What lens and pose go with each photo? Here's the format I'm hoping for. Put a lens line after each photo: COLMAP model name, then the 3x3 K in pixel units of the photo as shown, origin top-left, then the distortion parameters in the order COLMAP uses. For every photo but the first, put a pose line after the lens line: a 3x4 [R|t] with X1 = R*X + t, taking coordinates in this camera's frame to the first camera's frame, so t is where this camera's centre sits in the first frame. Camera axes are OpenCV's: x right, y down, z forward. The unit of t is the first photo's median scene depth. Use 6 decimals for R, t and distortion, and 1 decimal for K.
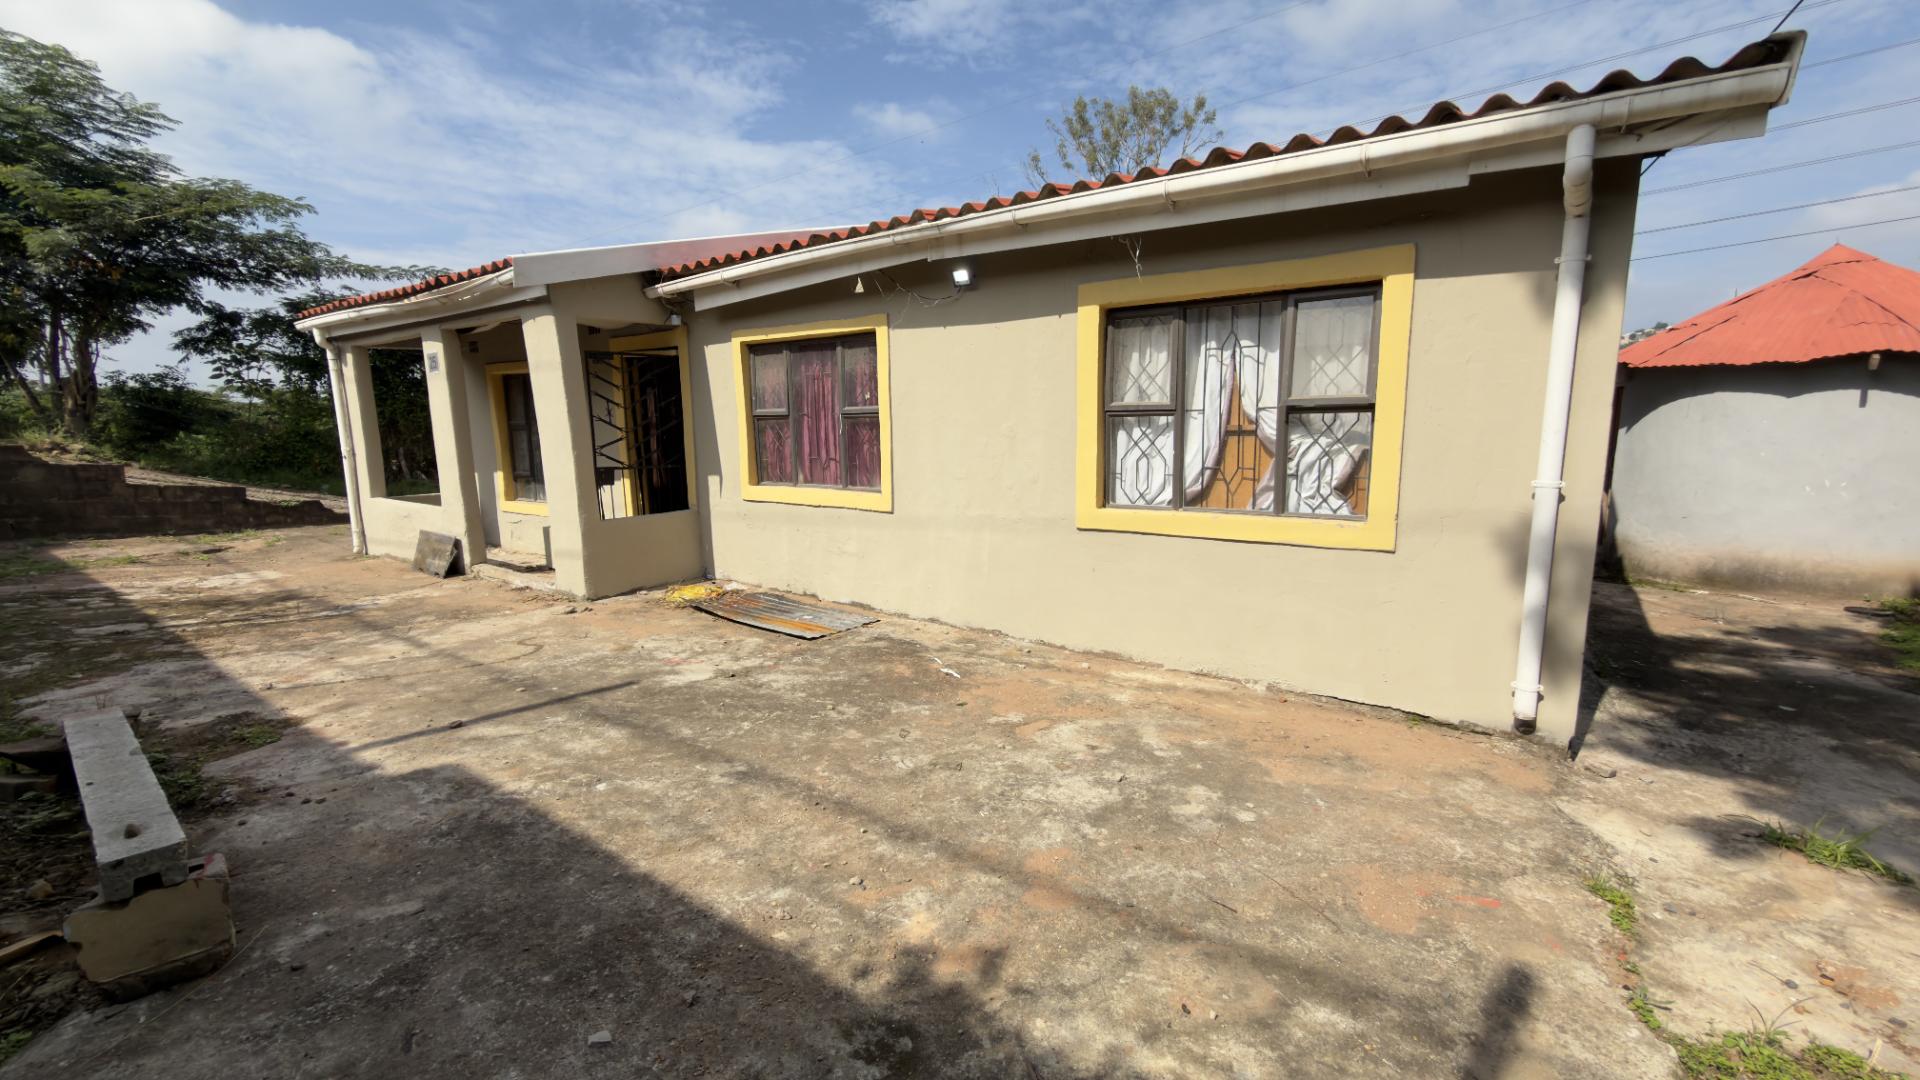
lens RADIAL K [[764.8, 0, 967.2], [0, 764.8, 539.4], [0, 0, 1]] dist [-0.001978, 0.000329]
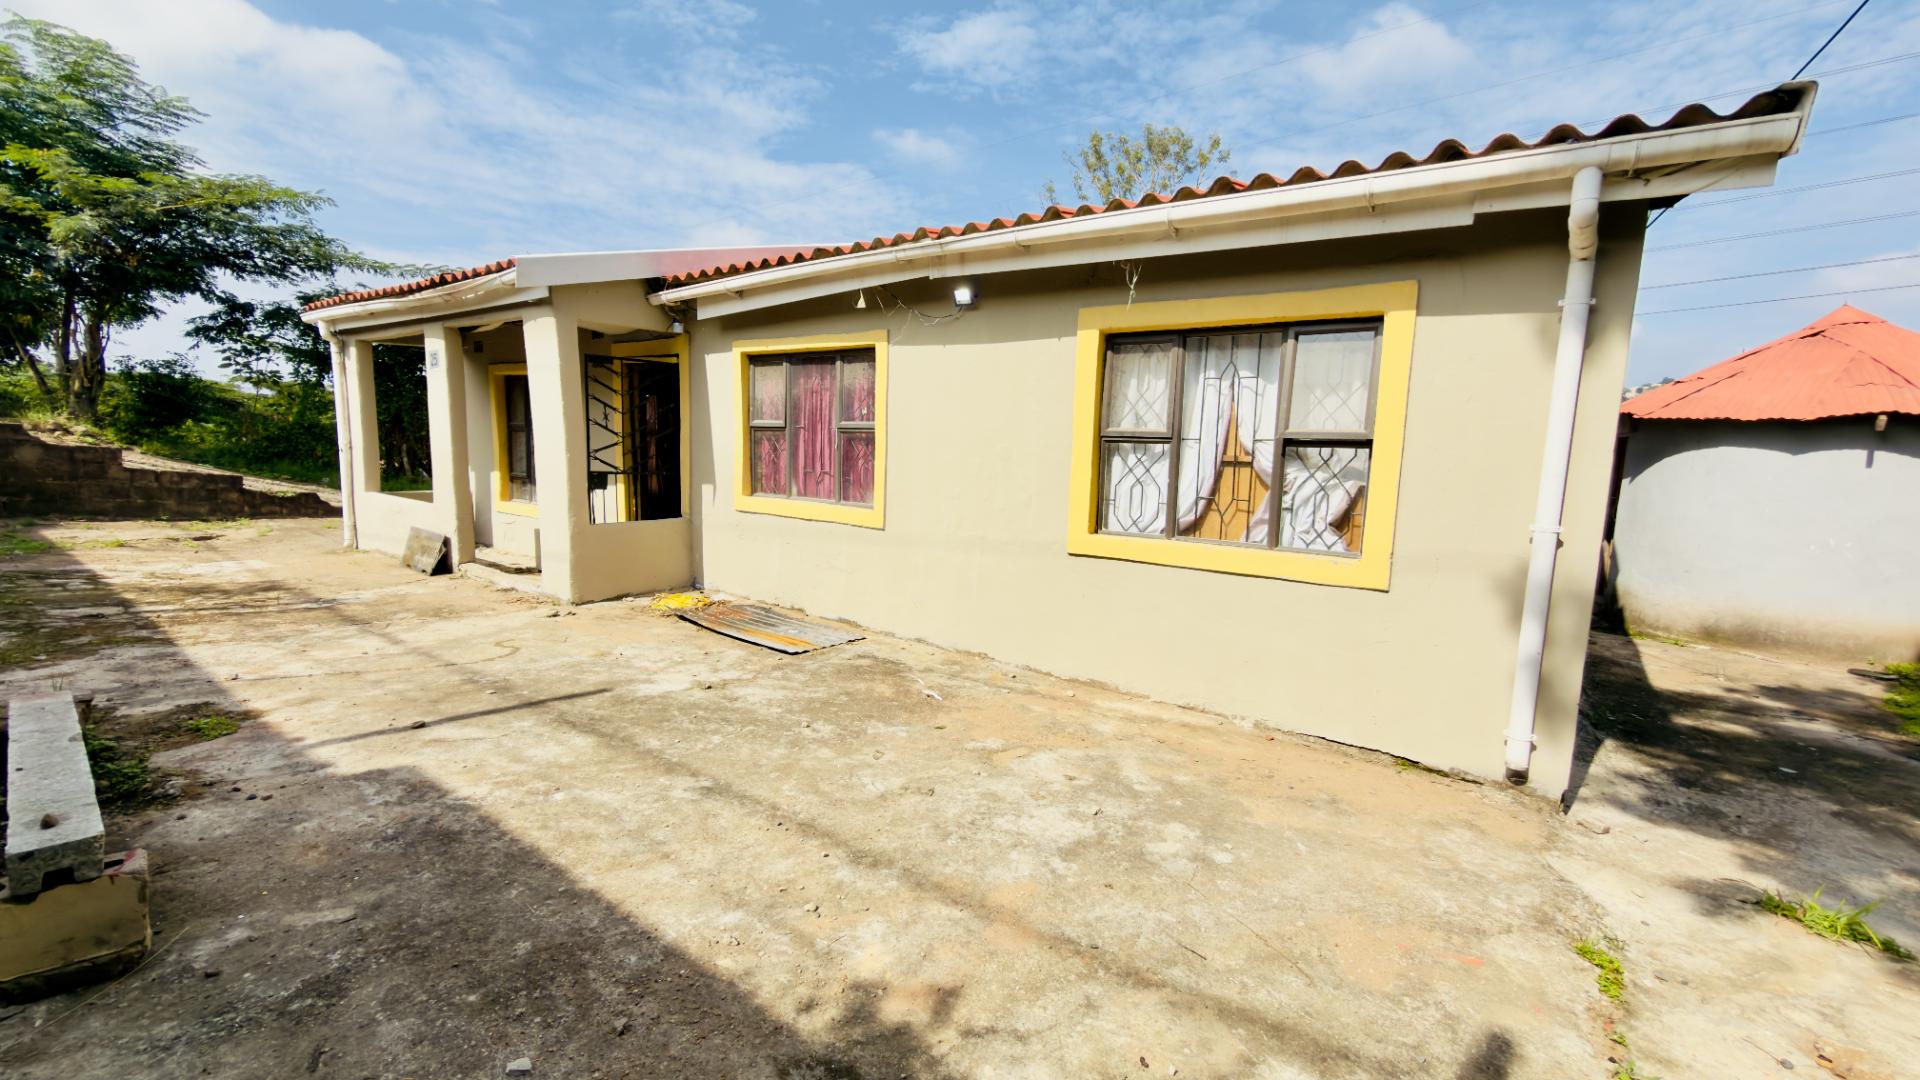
lens RADIAL K [[764.1, 0, 966.5], [0, 764.1, 540.9], [0, 0, 1]] dist [-0.001334, 0.000236]
pose [[0.998996, 0.044645, -0.003599, 0.017332], [-0.044727, 0.998622, -0.027443, 0.002516], [0.002369, 0.027576, 0.999617, 0.015642]]
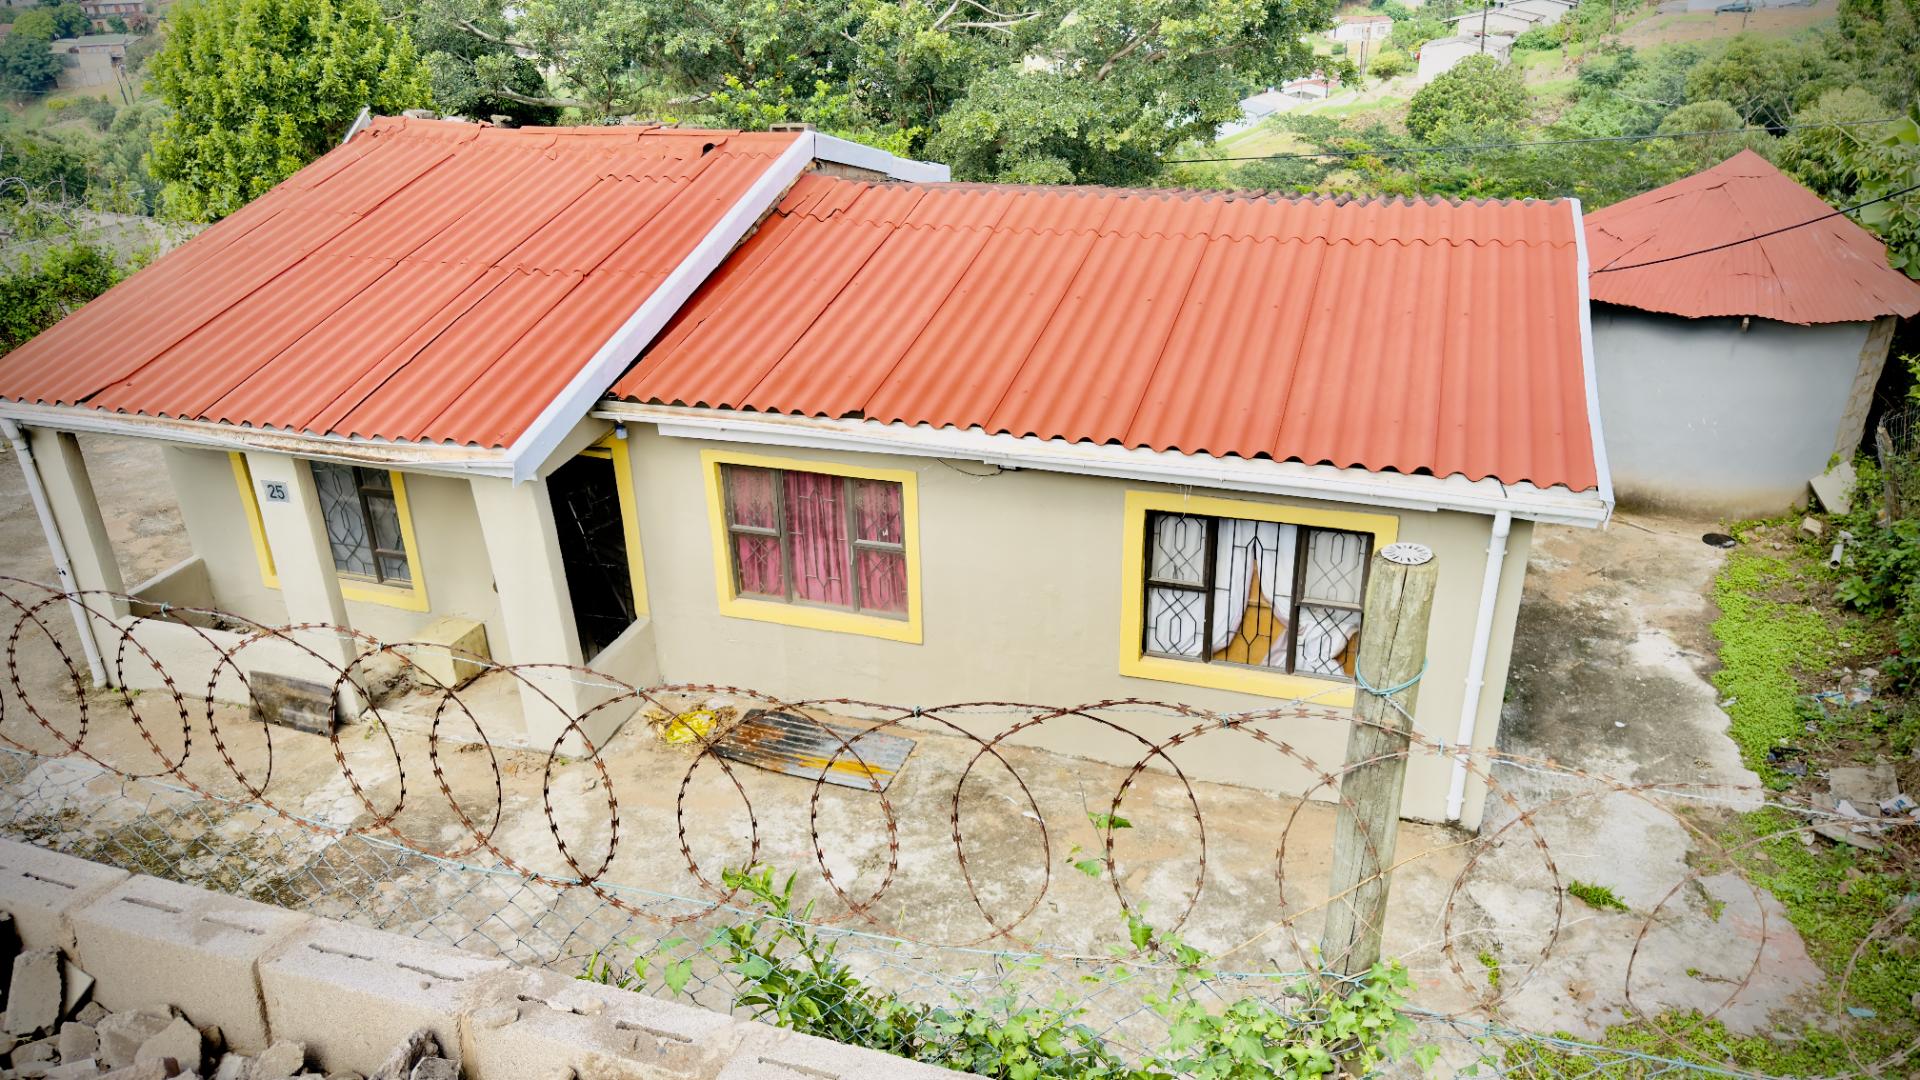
lens RADIAL K [[1322.4, 0, 960.0], [0, 1322.4, 540.0], [0, 0, 1]] dist [0.130026, -0.244842]
pose [[0.955158, -0.136657, 0.262673, -0.634582], [0.056658, 0.955085, 0.290865, -0.872104], [-0.290624, -0.262940, 0.920000, -0.781980]]
